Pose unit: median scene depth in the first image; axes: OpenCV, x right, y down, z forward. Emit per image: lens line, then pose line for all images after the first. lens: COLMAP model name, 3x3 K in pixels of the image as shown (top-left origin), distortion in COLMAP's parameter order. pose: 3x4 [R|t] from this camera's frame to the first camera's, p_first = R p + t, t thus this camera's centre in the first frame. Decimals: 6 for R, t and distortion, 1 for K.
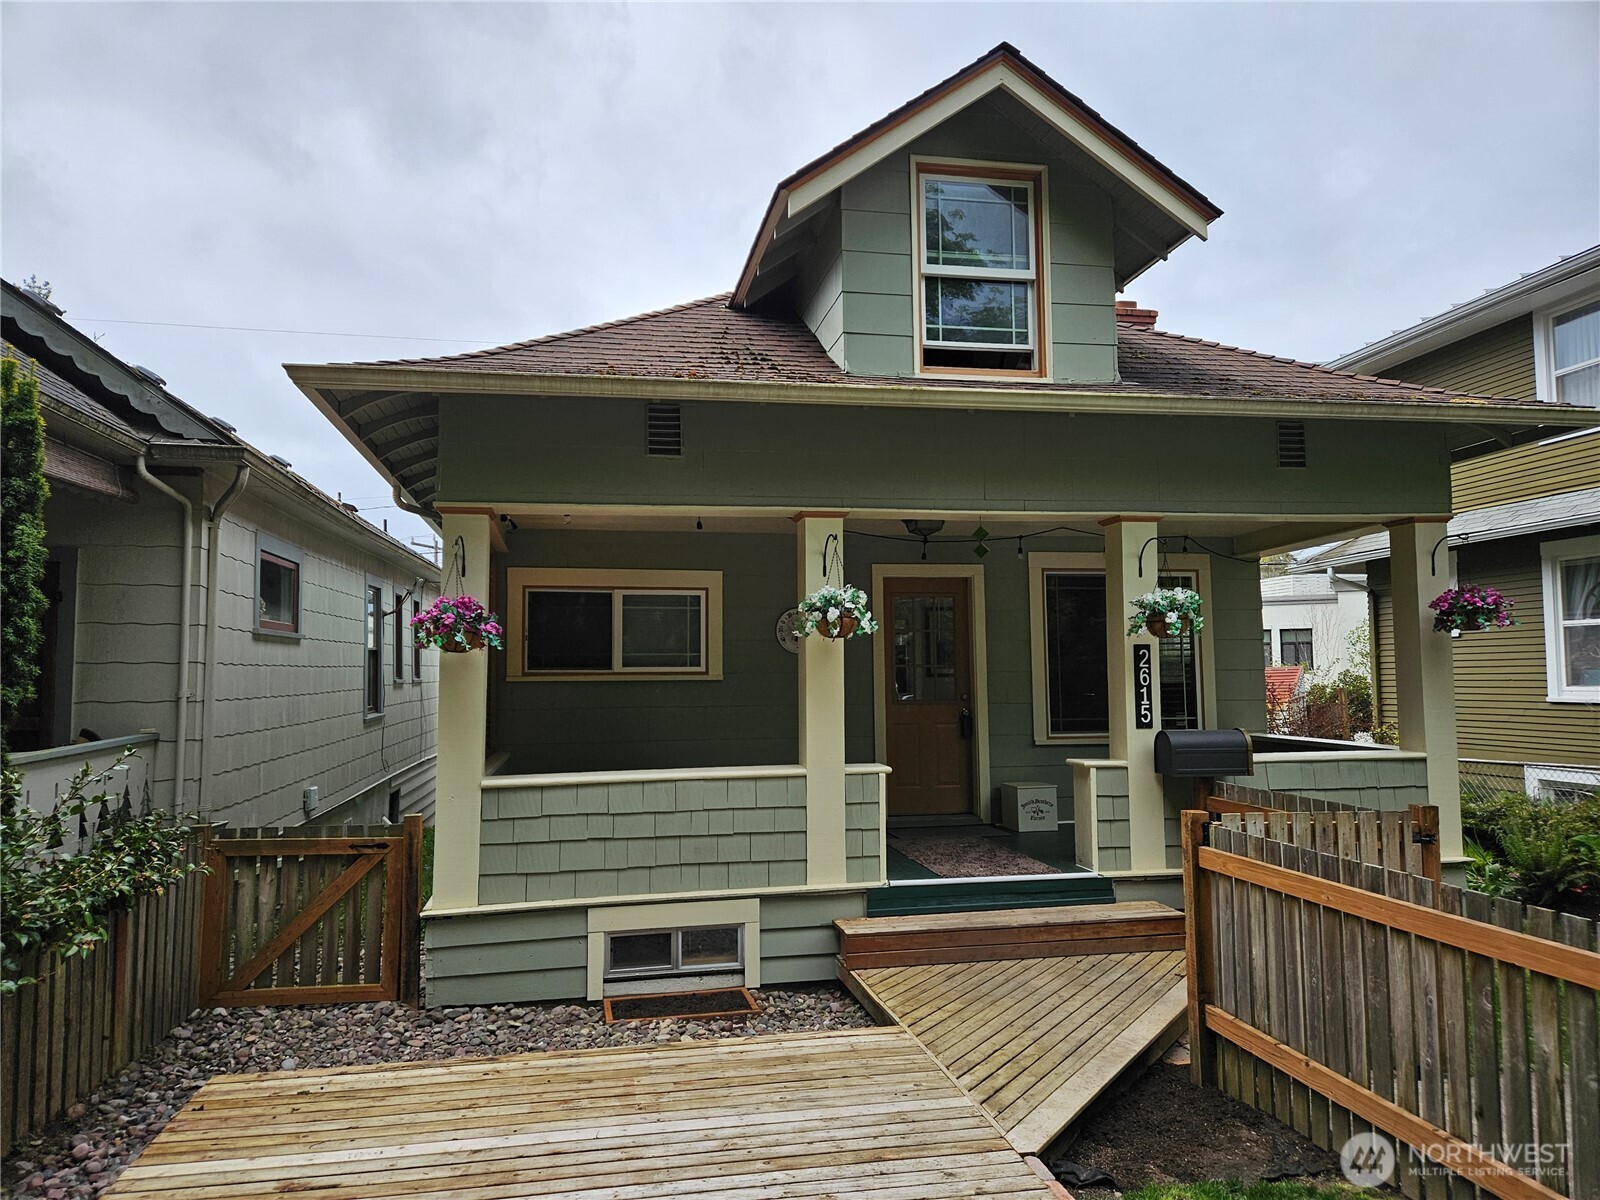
lens RADIAL K [[1047.3, 0, 791.5], [0, 1047.3, 601.0], [0, 0, 1]] dist [0.080292, -0.059836]
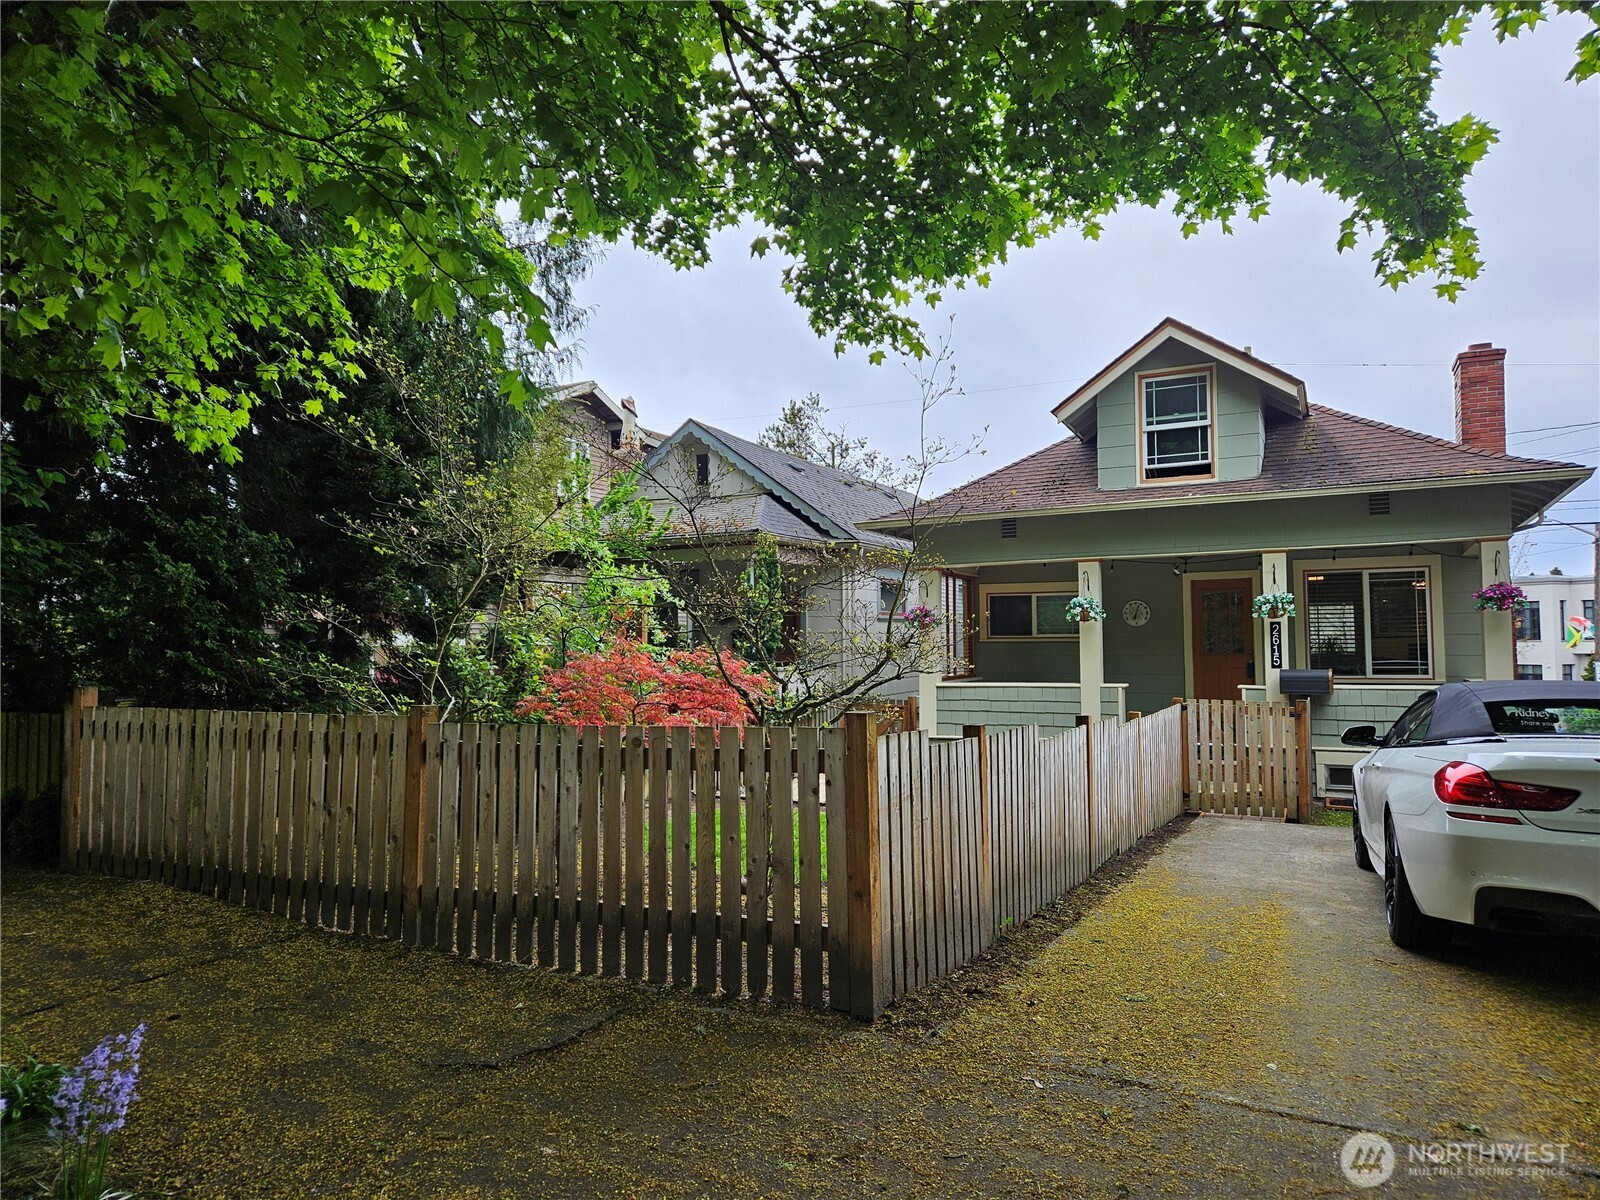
lens RADIAL K [[1047.3, 0, 791.5], [0, 1047.3, 601.0], [0, 0, 1]] dist [0.080292, -0.059836]
pose [[0.791755, -0.022581, -0.610421, 0.830817], [0.045445, 0.998725, 0.022000, -0.075950], [0.609146, -0.045159, 0.791771, -0.988870]]
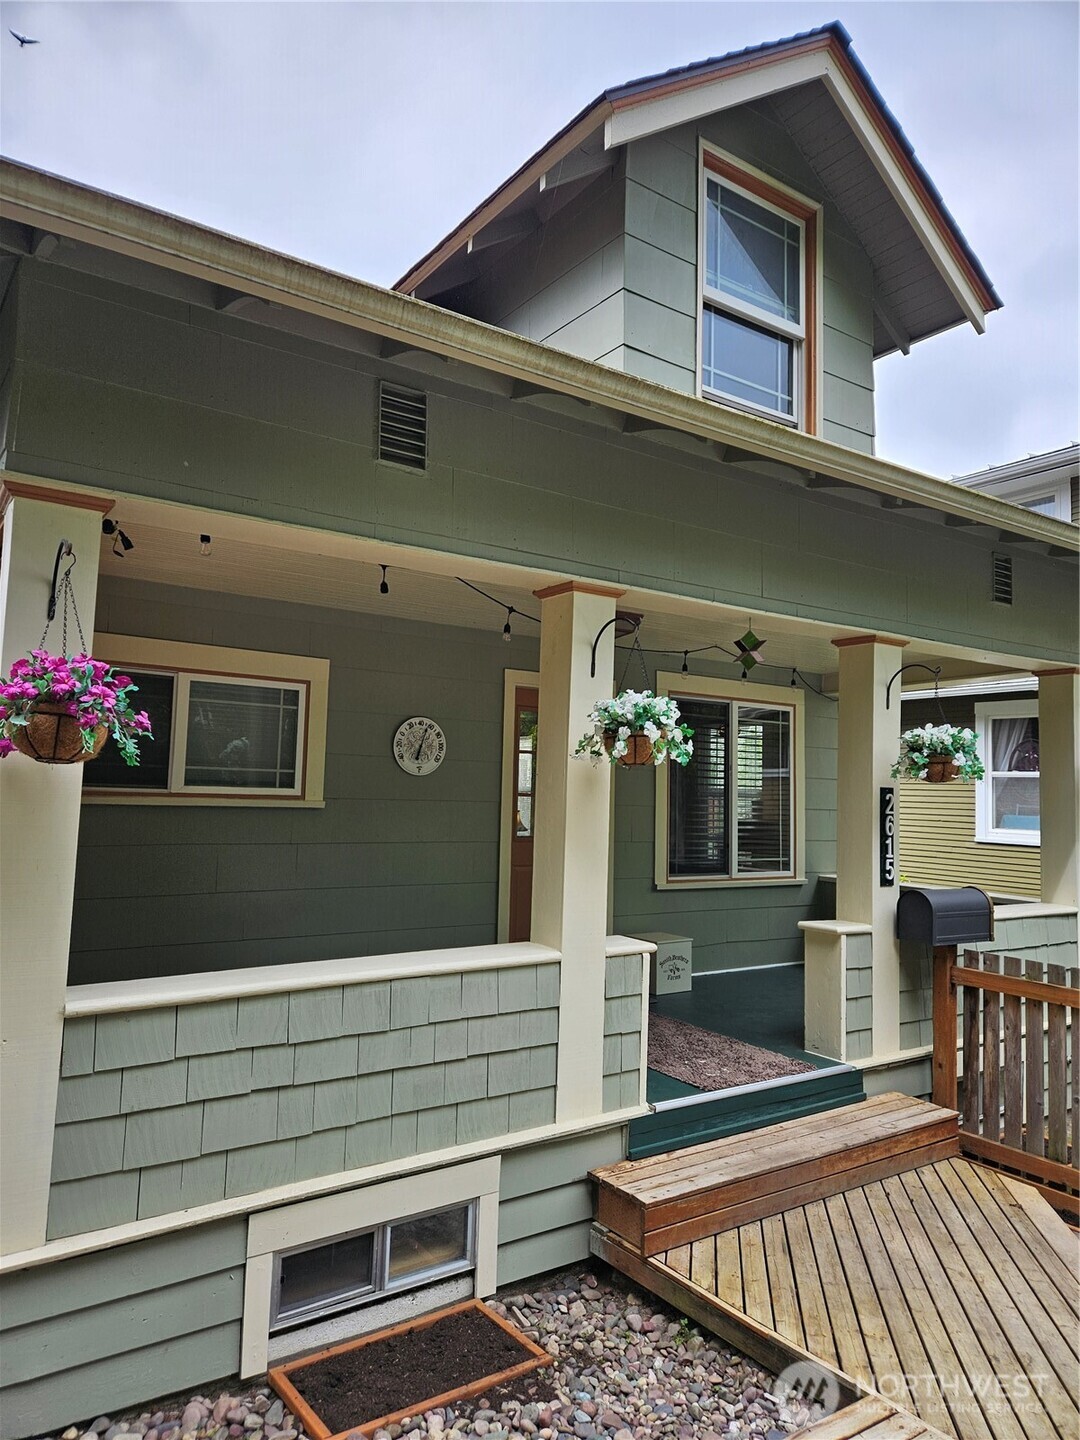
lens RADIAL K [[955.0, 0, 537.4], [0, 955.0, 716.3], [0, 0, 1]] dist [0.081407, -0.069253]
pose [[0.916107, 0.068298, 0.395073, -0.255354], [-0.067096, 0.997604, -0.016876, 0.016420], [-0.395279, -0.011048, 0.918495, 0.417318]]
